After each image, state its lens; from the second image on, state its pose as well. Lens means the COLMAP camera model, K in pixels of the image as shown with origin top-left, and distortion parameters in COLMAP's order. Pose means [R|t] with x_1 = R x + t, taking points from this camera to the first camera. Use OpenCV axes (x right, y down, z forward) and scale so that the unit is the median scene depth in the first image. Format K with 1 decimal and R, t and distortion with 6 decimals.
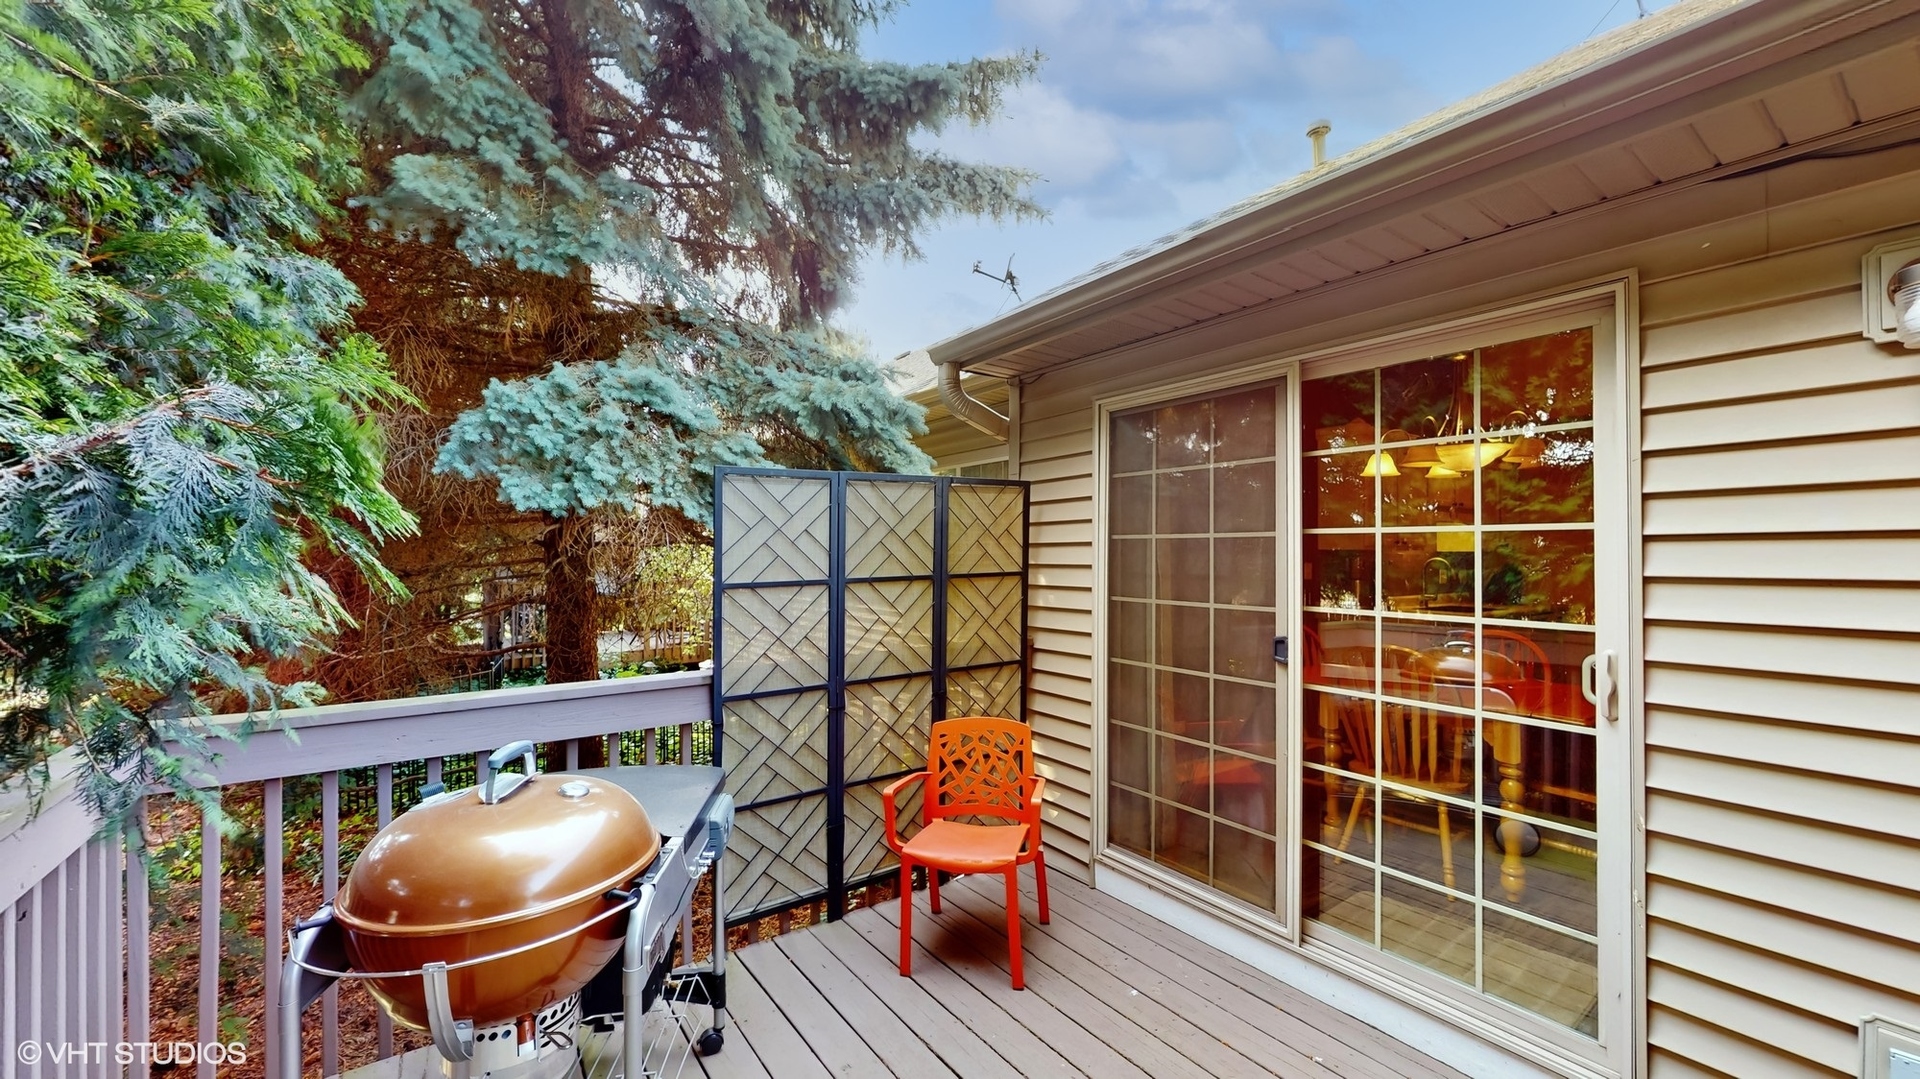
lens RADIAL K [[711.1, 0, 960.0], [0, 711.1, 539.5], [0, 0, 1]] dist [0.000480, -0.000029]
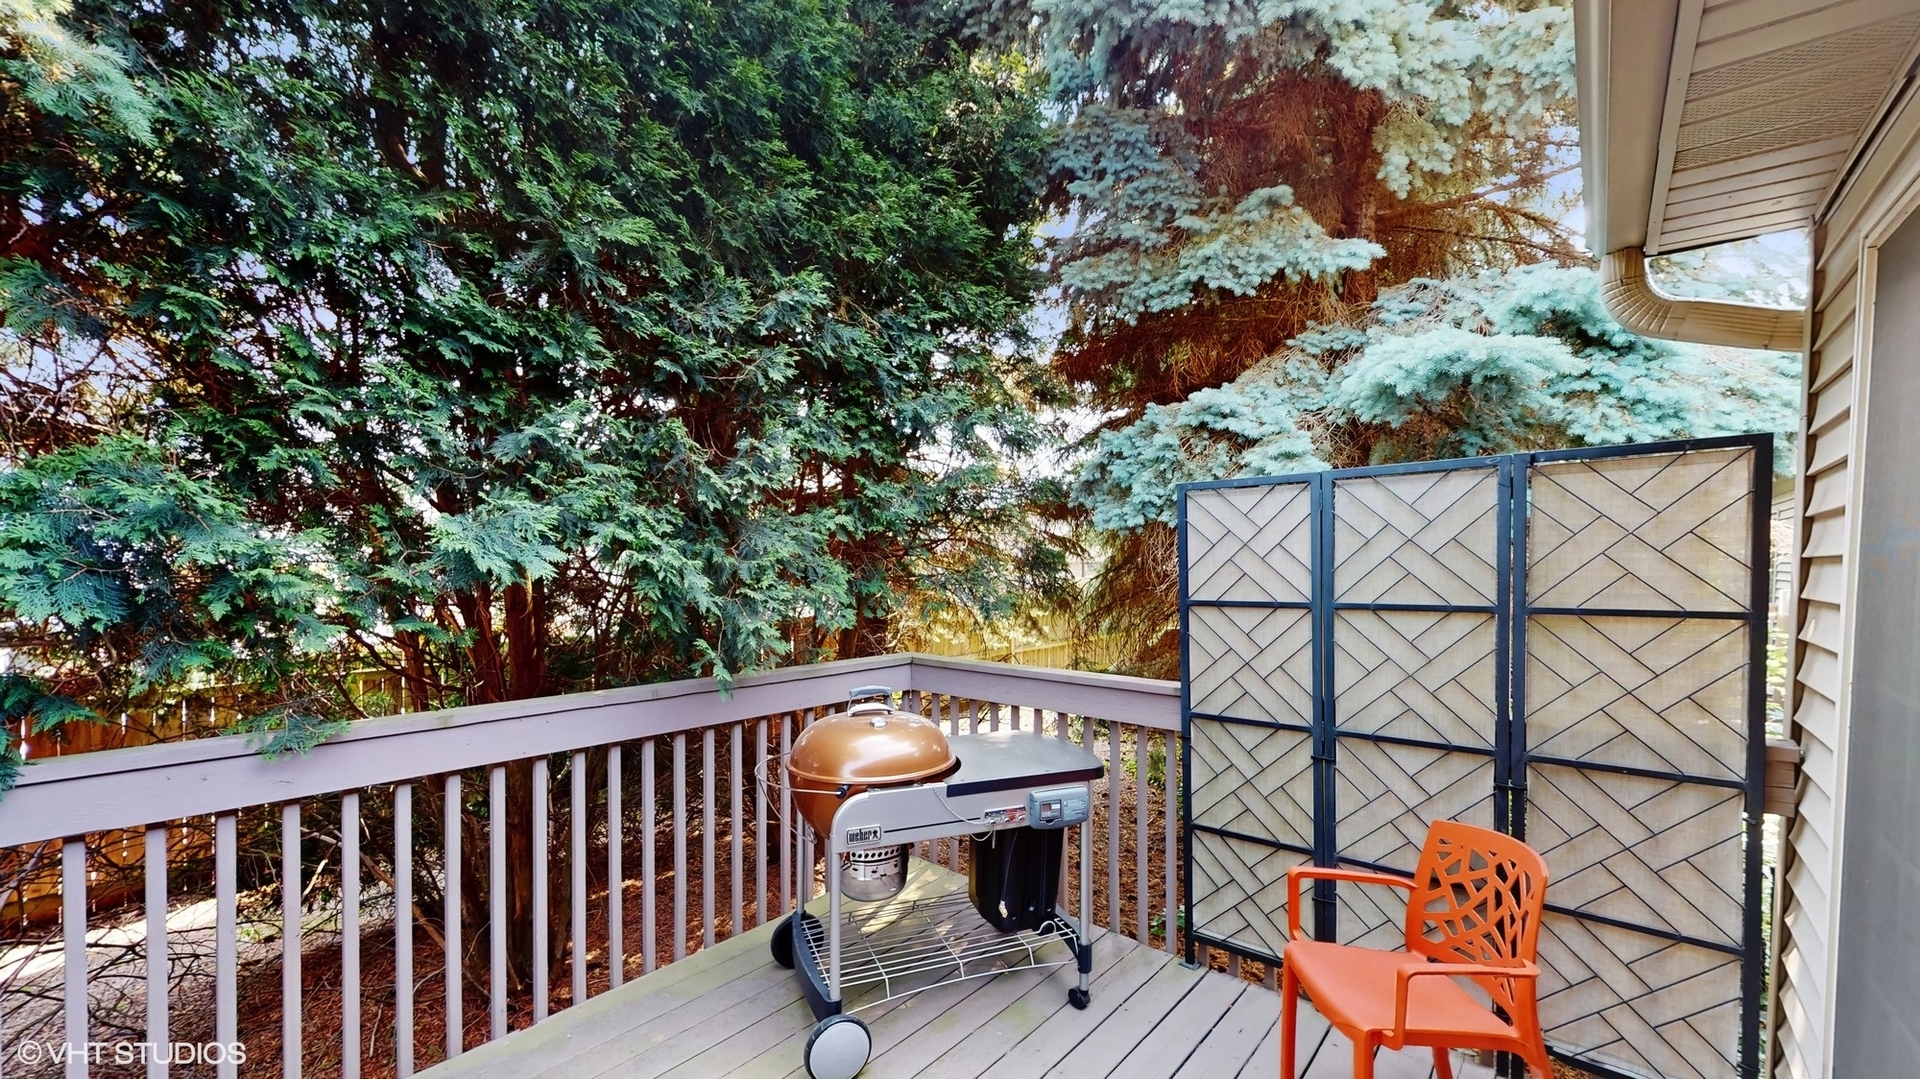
lens RADIAL K [[788.0, 0, 957.0], [0, 788.0, 568.7], [0, 0, 1]] dist [0.000246, 0.000013]
pose [[0.239620, 0.012981, -0.970780, 0.593529], [0.017909, 0.999681, 0.017788, -0.007004], [0.970701, -0.021648, 0.239312, 0.374239]]
